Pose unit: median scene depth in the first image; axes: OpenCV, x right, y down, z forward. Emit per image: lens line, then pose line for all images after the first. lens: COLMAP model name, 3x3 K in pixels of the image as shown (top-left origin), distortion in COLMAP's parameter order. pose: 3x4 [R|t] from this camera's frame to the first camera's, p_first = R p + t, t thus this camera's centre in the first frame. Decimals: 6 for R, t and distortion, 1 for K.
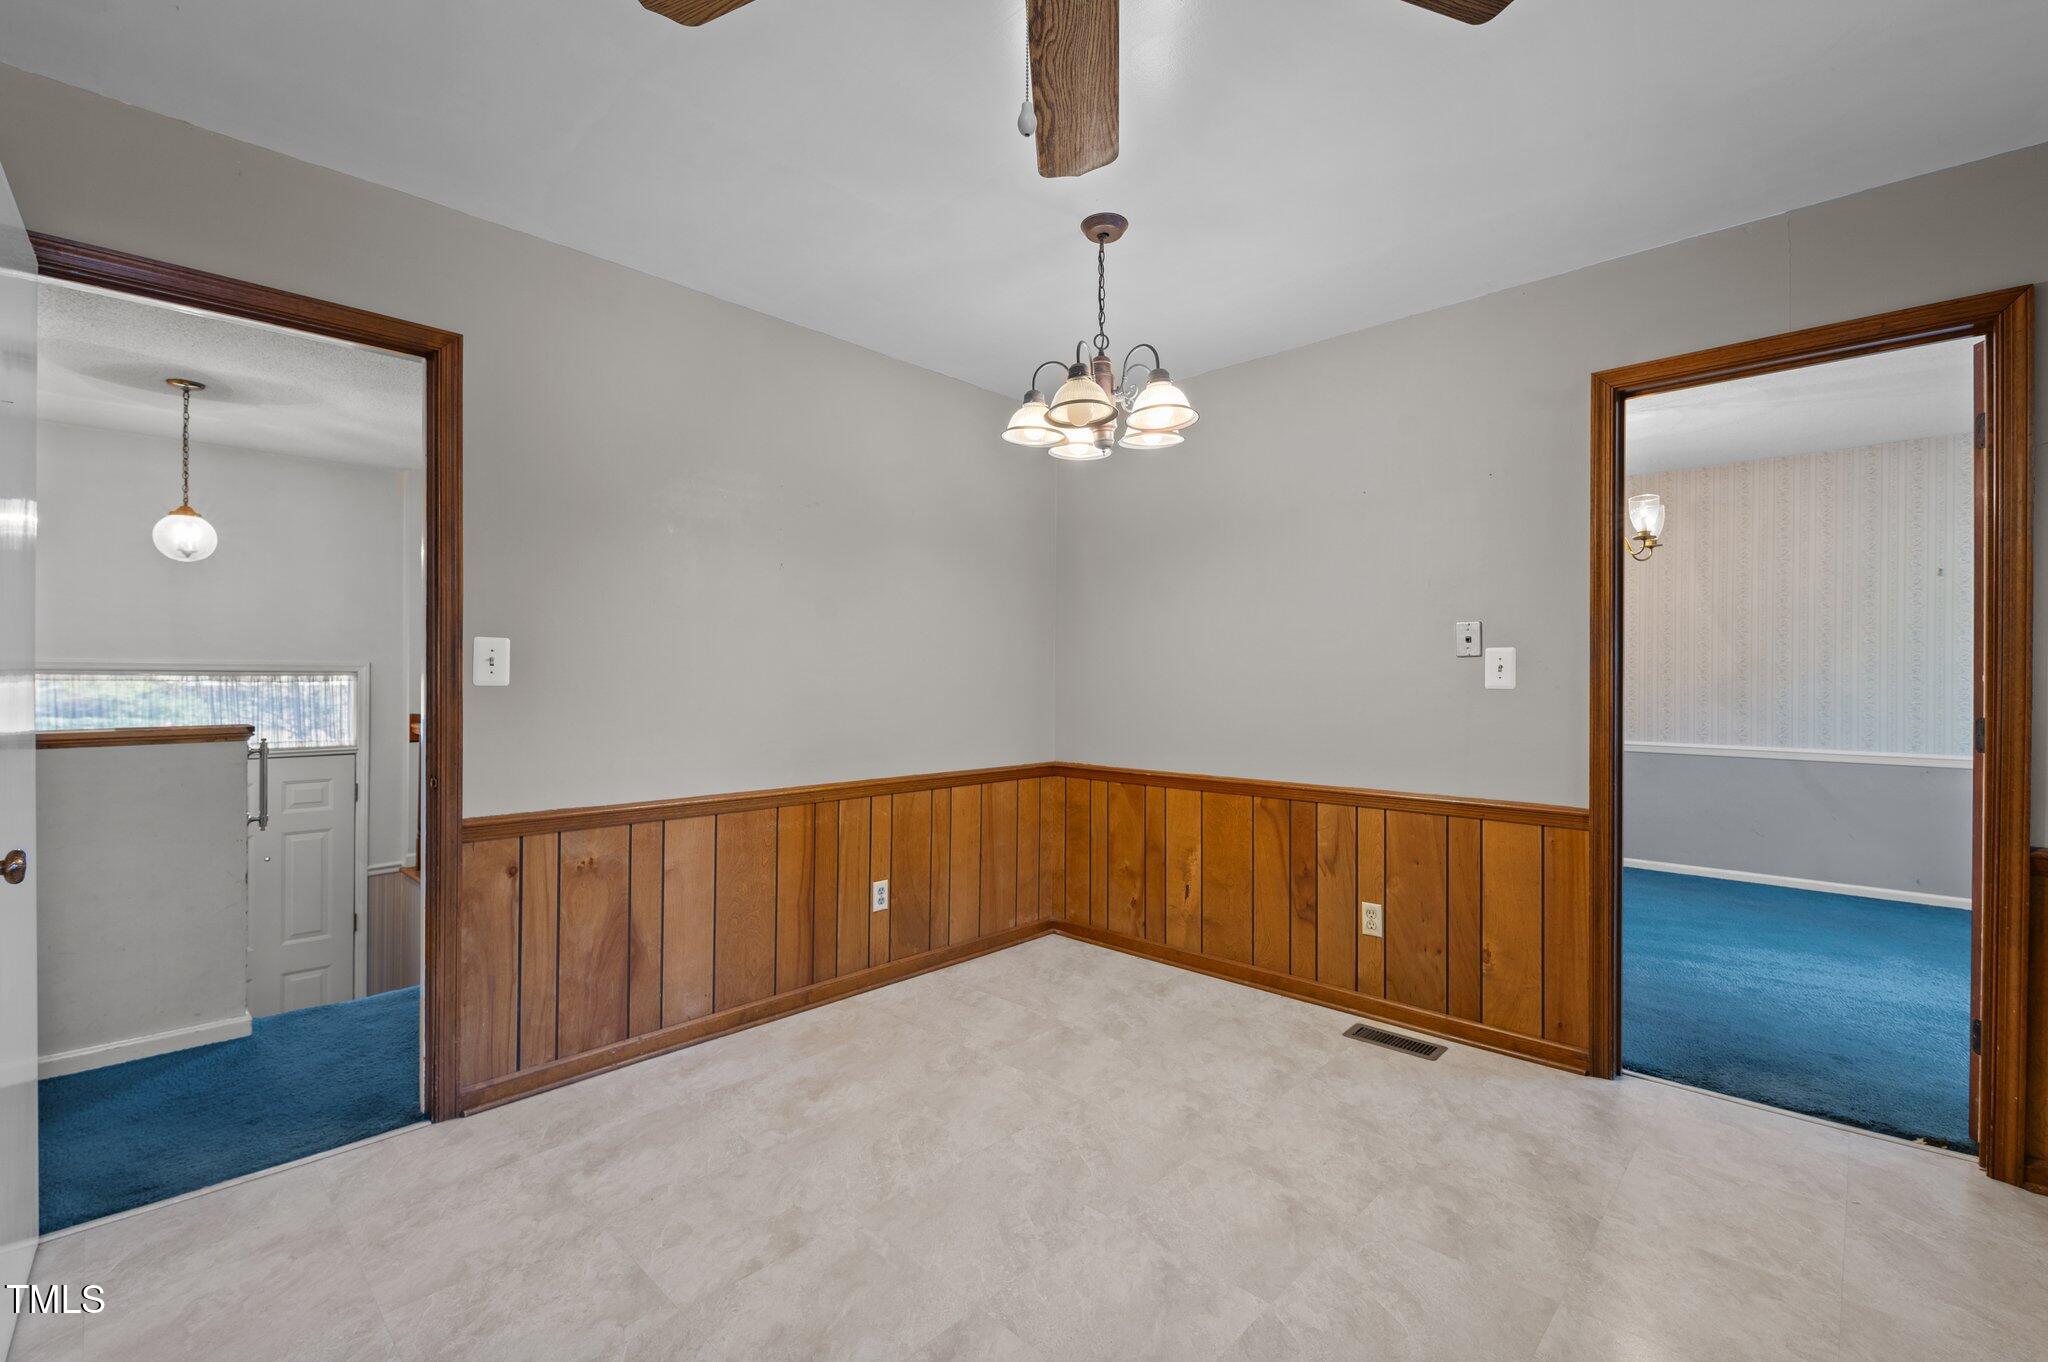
lens RADIAL K [[915.8, 0, 1024.0], [0, 915.8, 681.0], [0, 0, 1]] dist [0.017442, 0.000023]
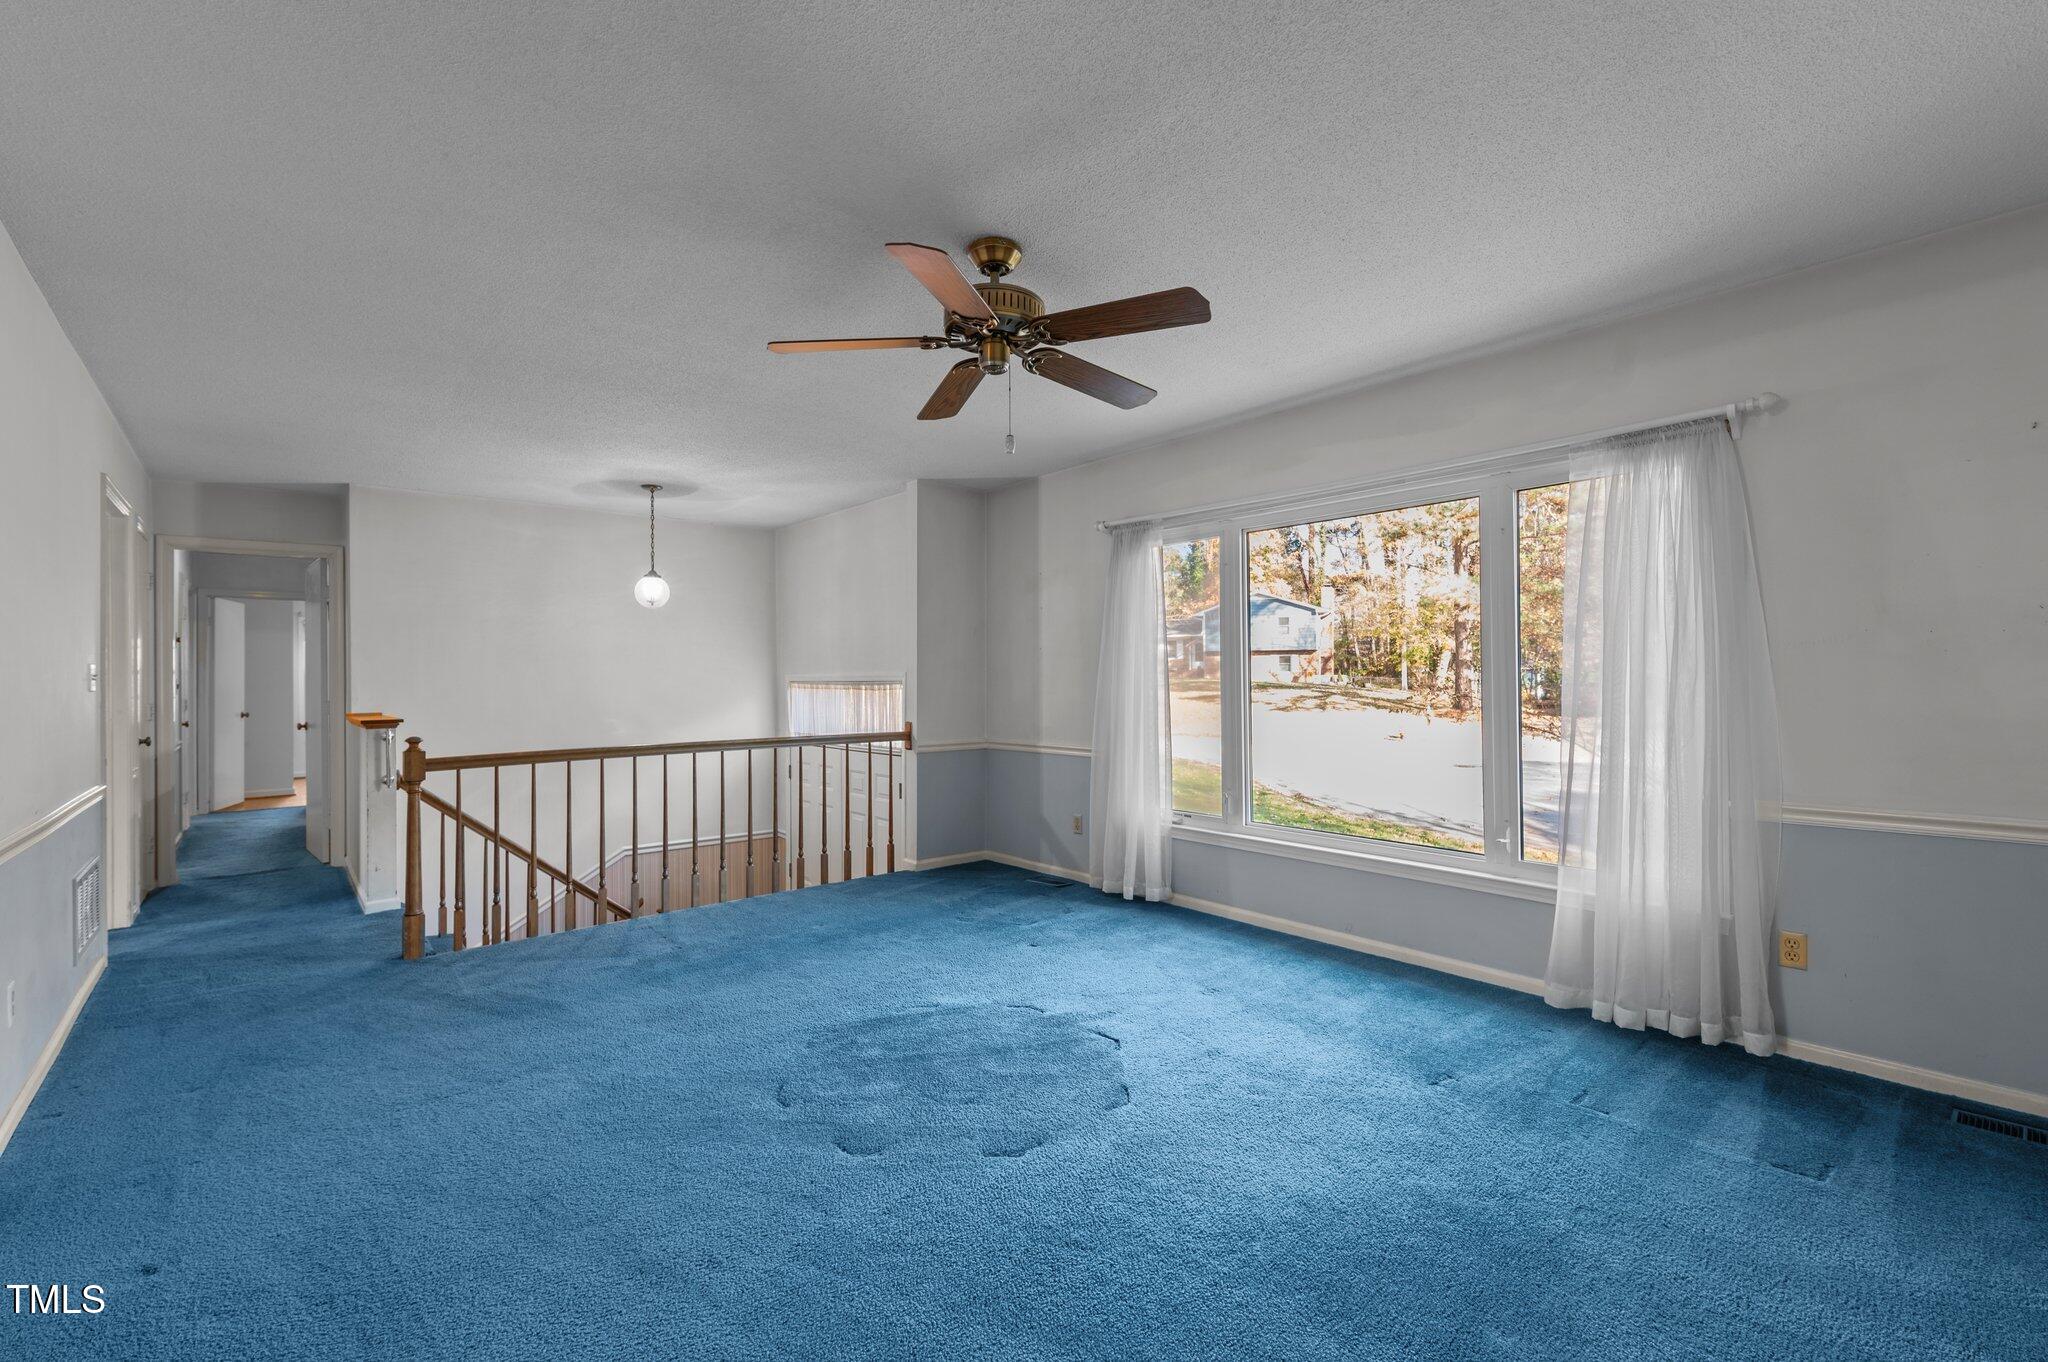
lens RADIAL K [[915.8, 0, 1024.0], [0, 915.8, 681.0], [0, 0, 1]] dist [0.017442, 0.000023]
pose [[-0.109033, -0.011433, -0.993972, 0.351168], [-0.000968, 0.999935, -0.011395, 0.001867], [0.994038, -0.000280, -0.109037, 1.288635]]
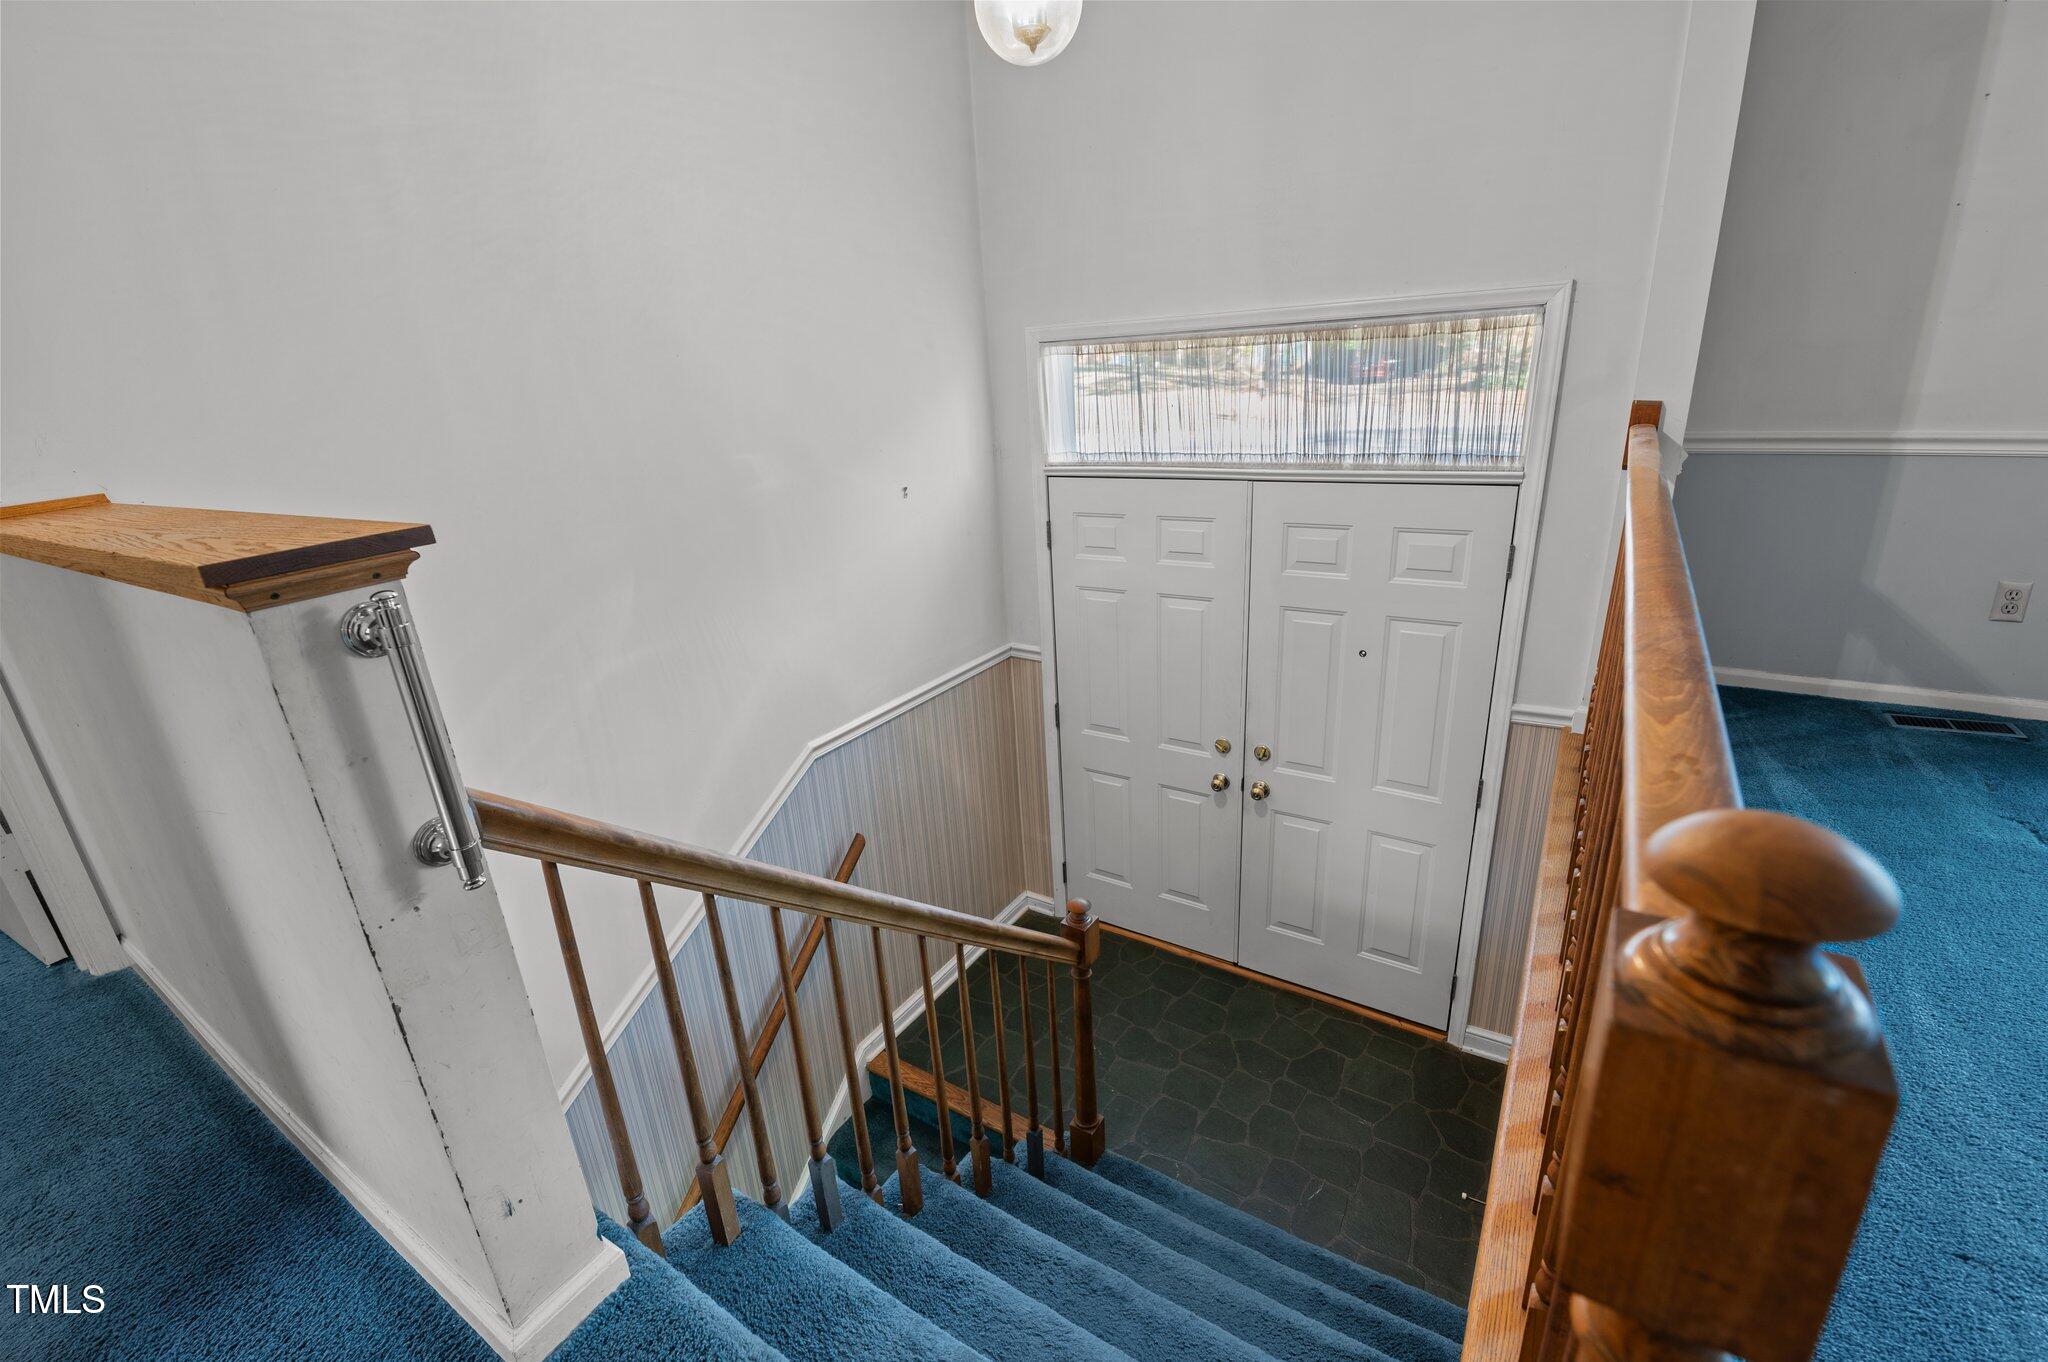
lens RADIAL K [[883.1, 0, 1037.8], [0, 883.1, 674.1], [0, 0, 1]] dist [0.015783, -0.013246]
pose [[0.199058, 0.307988, -0.930333, -0.305274], [0.049110, 0.945003, 0.323352, 0.008474], [0.978756, -0.110055, 0.172985, 0.660495]]
